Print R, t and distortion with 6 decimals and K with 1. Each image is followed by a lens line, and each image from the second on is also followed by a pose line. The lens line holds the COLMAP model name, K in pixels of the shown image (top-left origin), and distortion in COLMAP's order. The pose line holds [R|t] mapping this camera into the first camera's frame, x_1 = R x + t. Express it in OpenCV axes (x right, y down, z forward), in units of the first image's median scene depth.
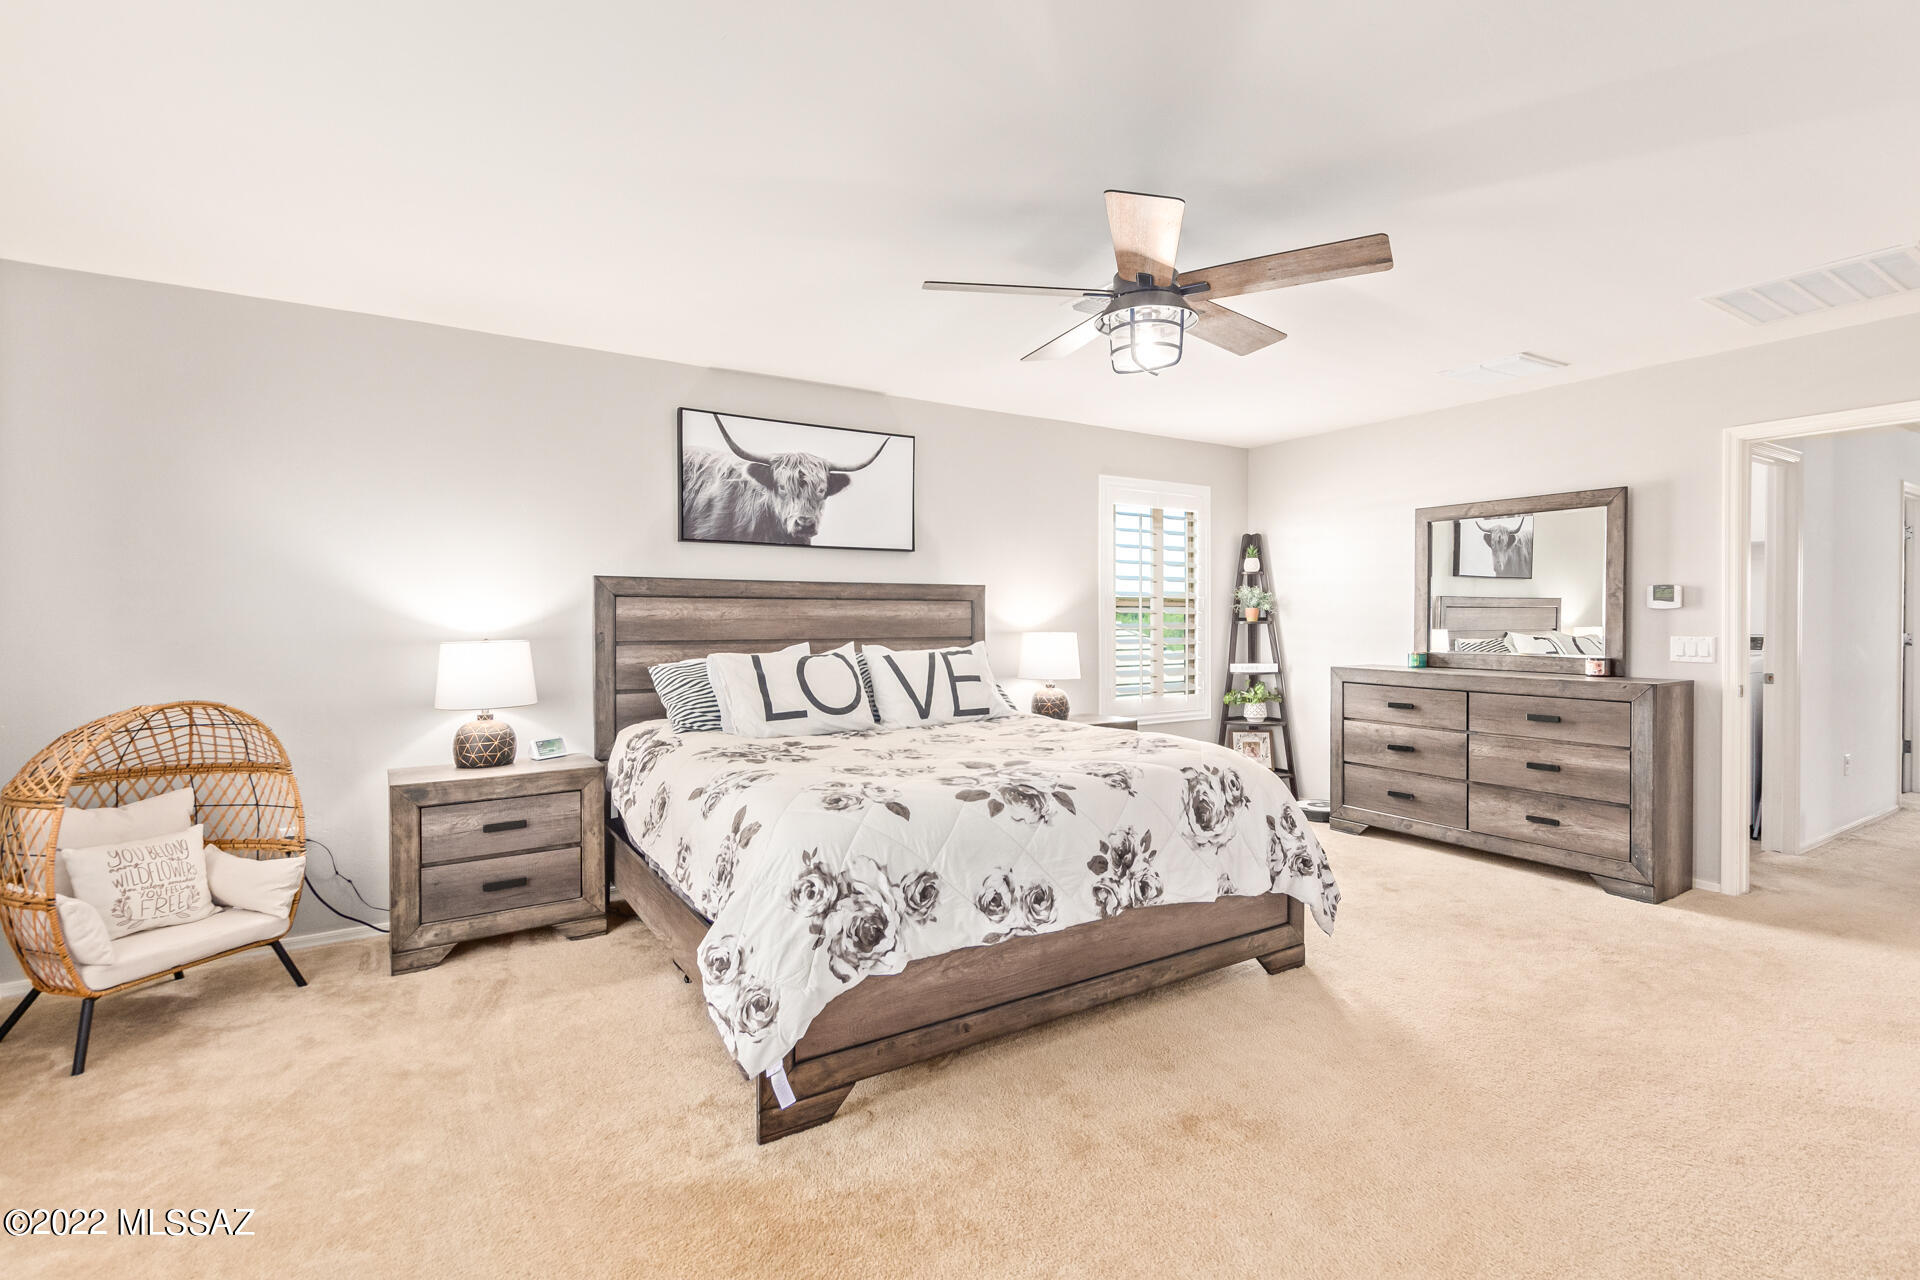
lens RADIAL K [[898.5, 0, 975.4], [0, 898.5, 627.8], [0, 0, 1]] dist [0.009129, -0.000368]
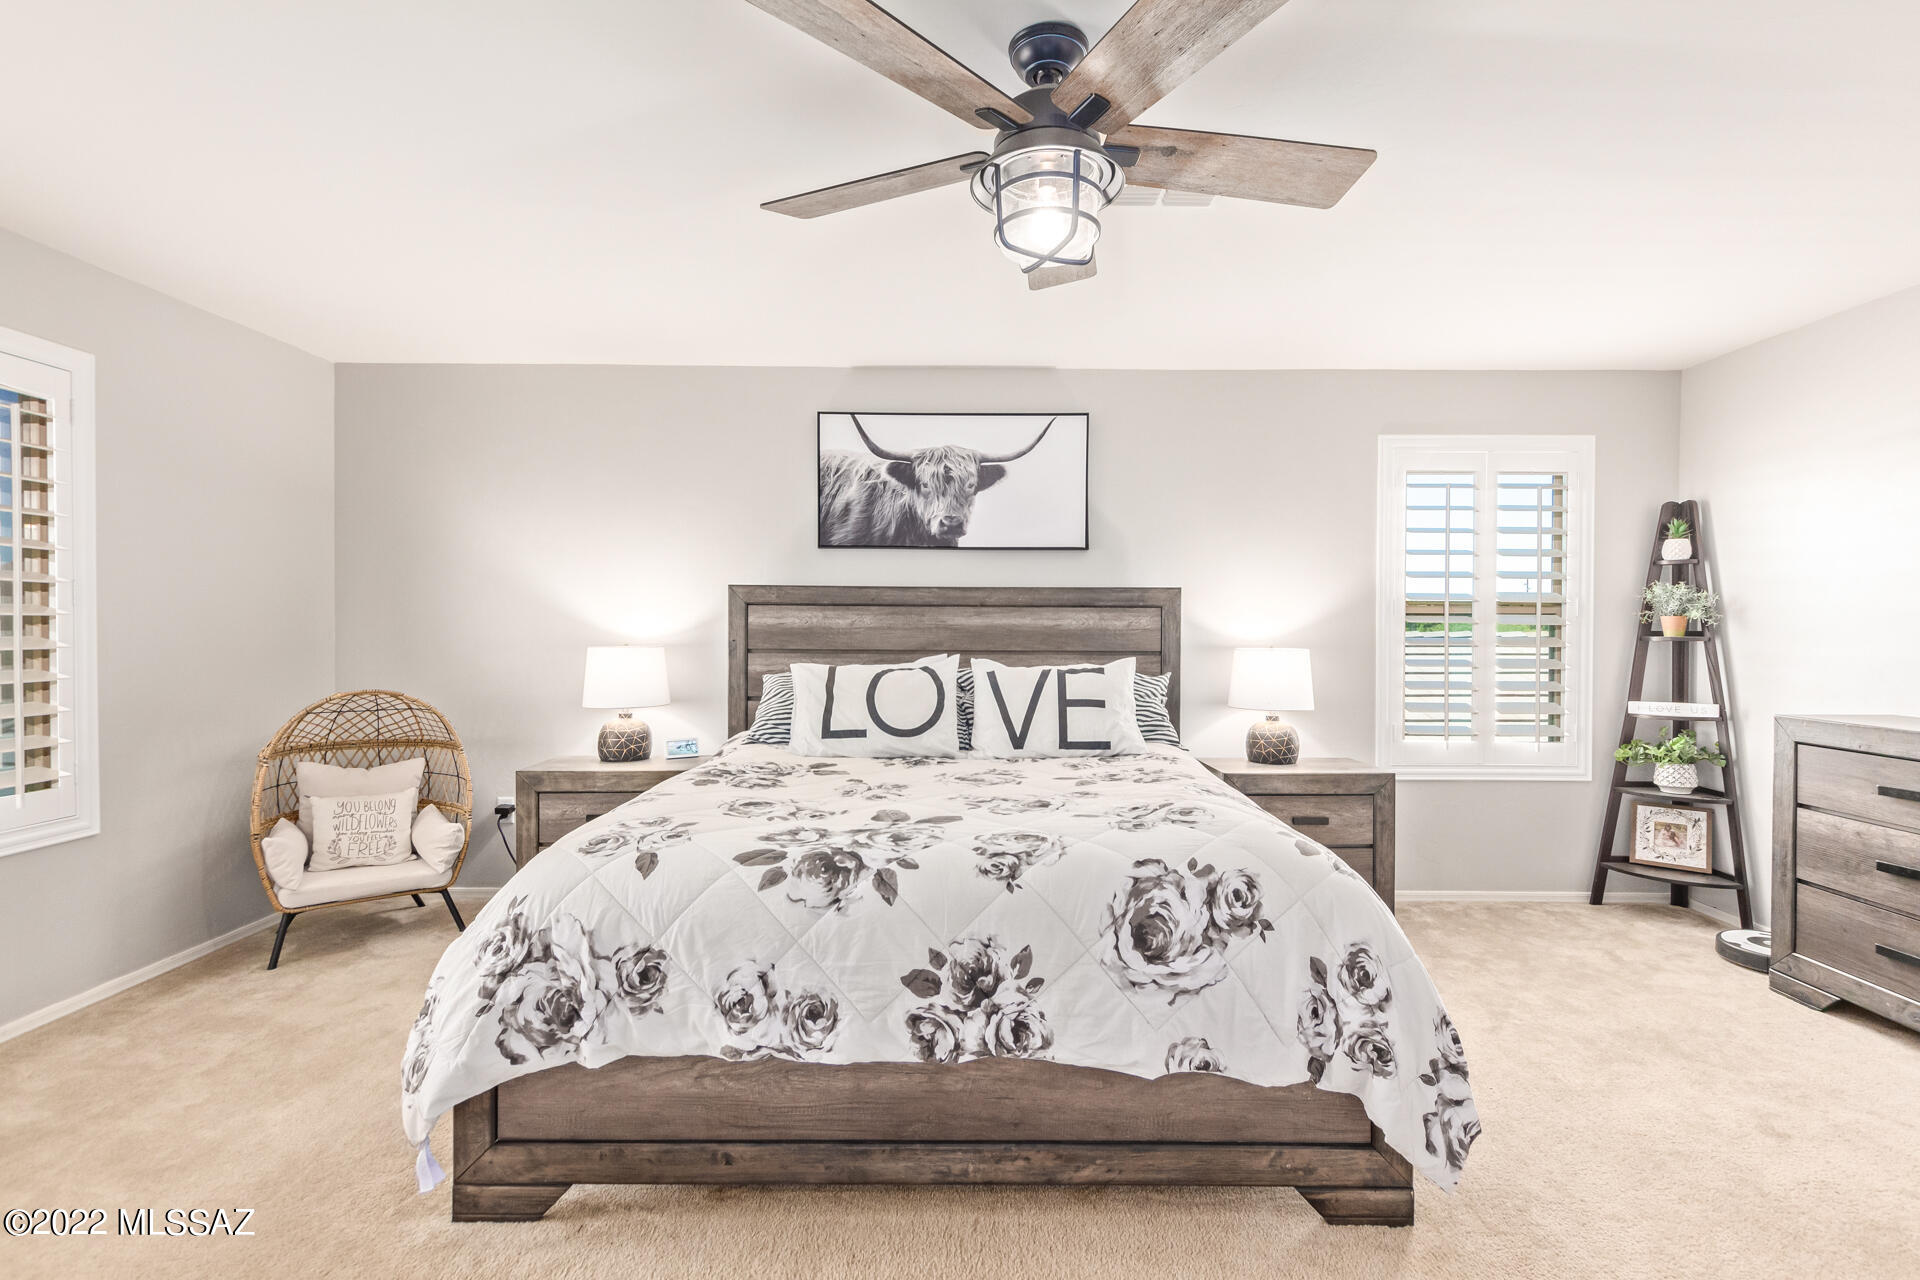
lens RADIAL K [[884.1, 0, 972.1], [0, 884.1, 637.2], [0, 0, 1]] dist [0.007701, -0.000387]
pose [[0.839922, 0.011769, -0.542580, 0.380666], [-0.012031, 0.999923, 0.003065, -0.004547], [0.542574, 0.003953, 0.839998, 0.315708]]
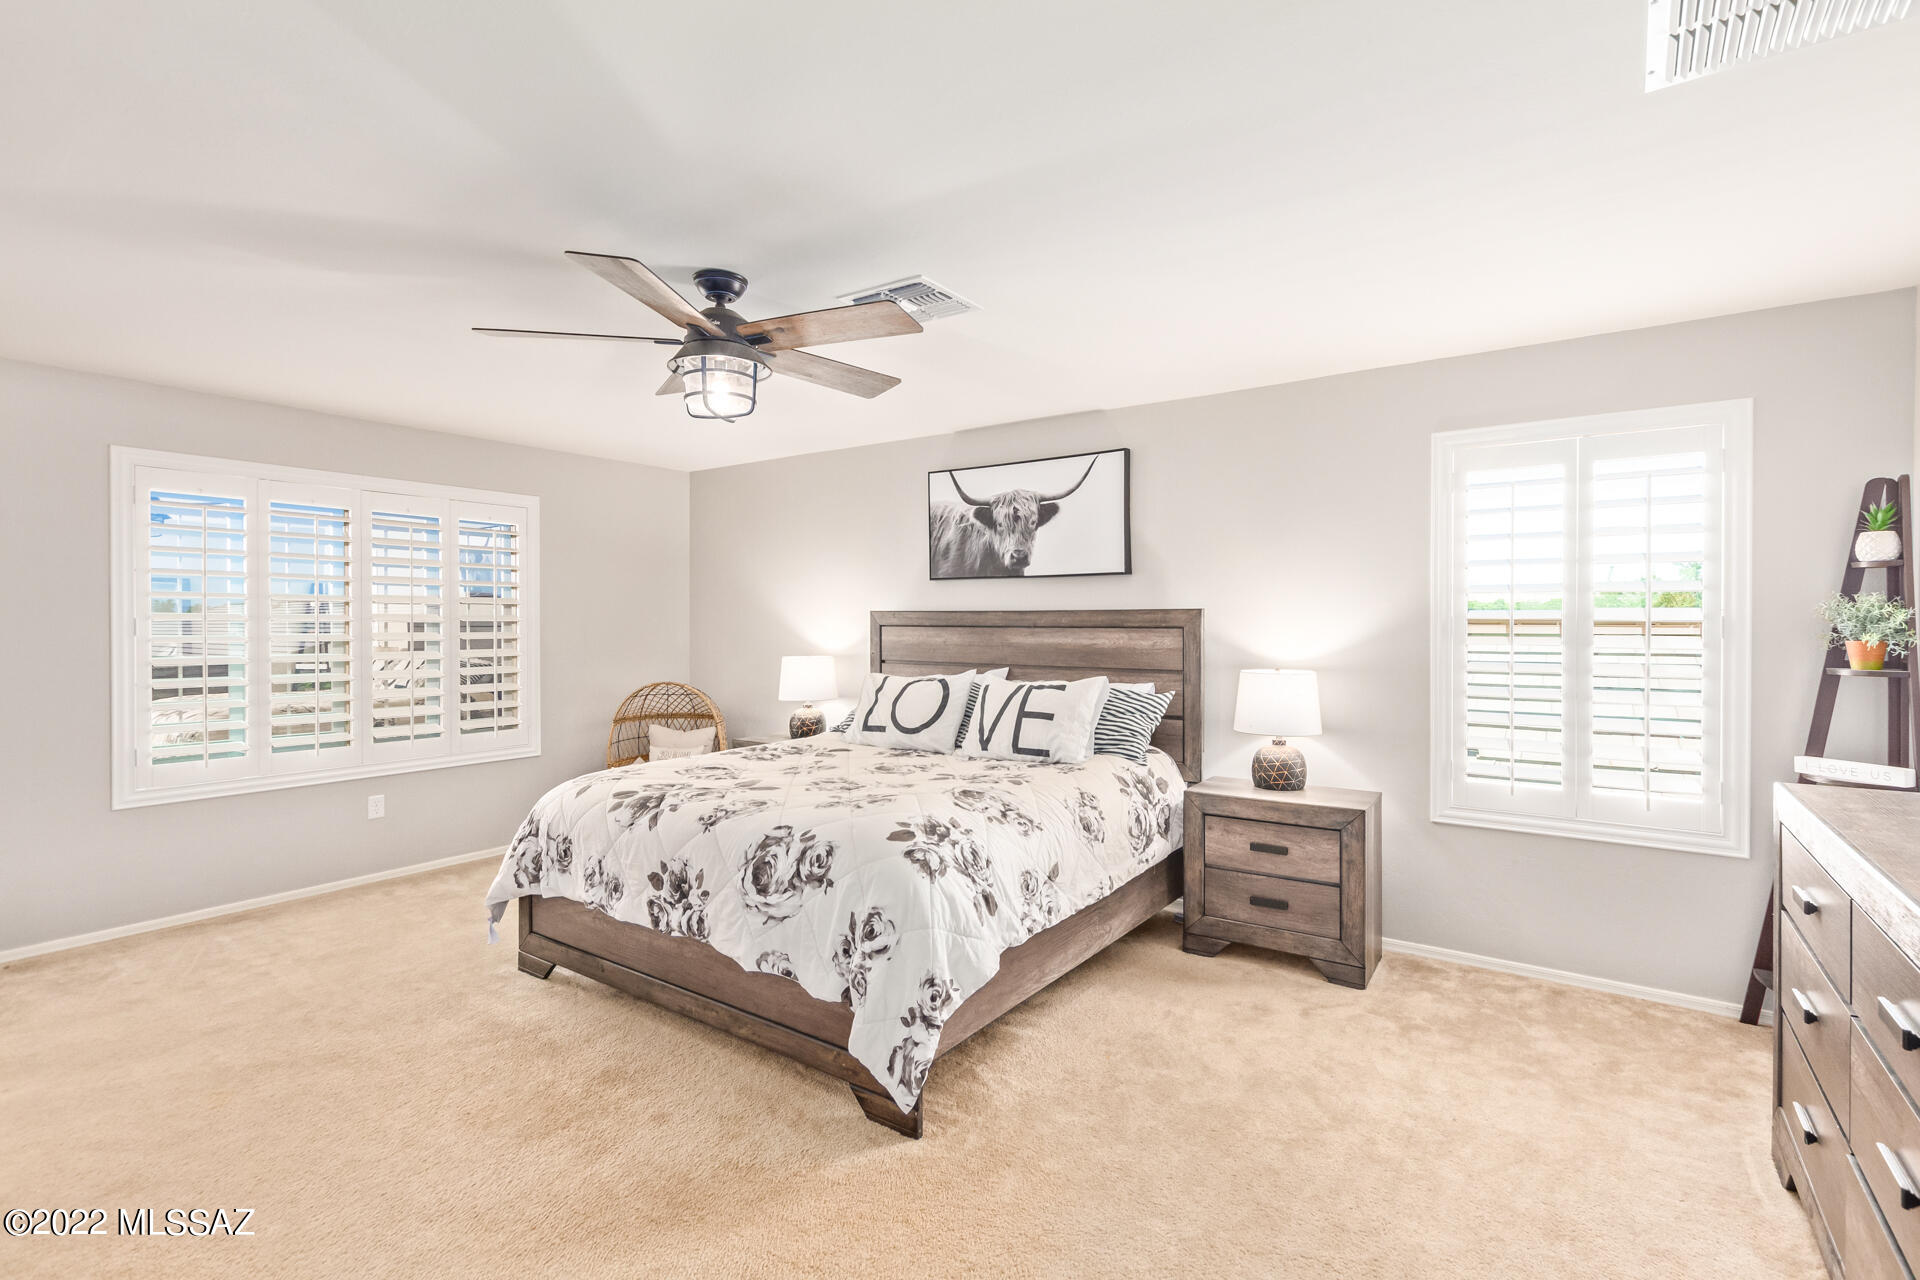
lens RADIAL K [[884.1, 0, 972.1], [0, 884.1, 637.2], [0, 0, 1]] dist [0.007701, -0.000387]
pose [[0.376250, 0.018355, -0.926336, 0.918779], [-0.011020, 0.999822, 0.015335, -0.042690], [0.926453, 0.004438, 0.376385, 0.672526]]
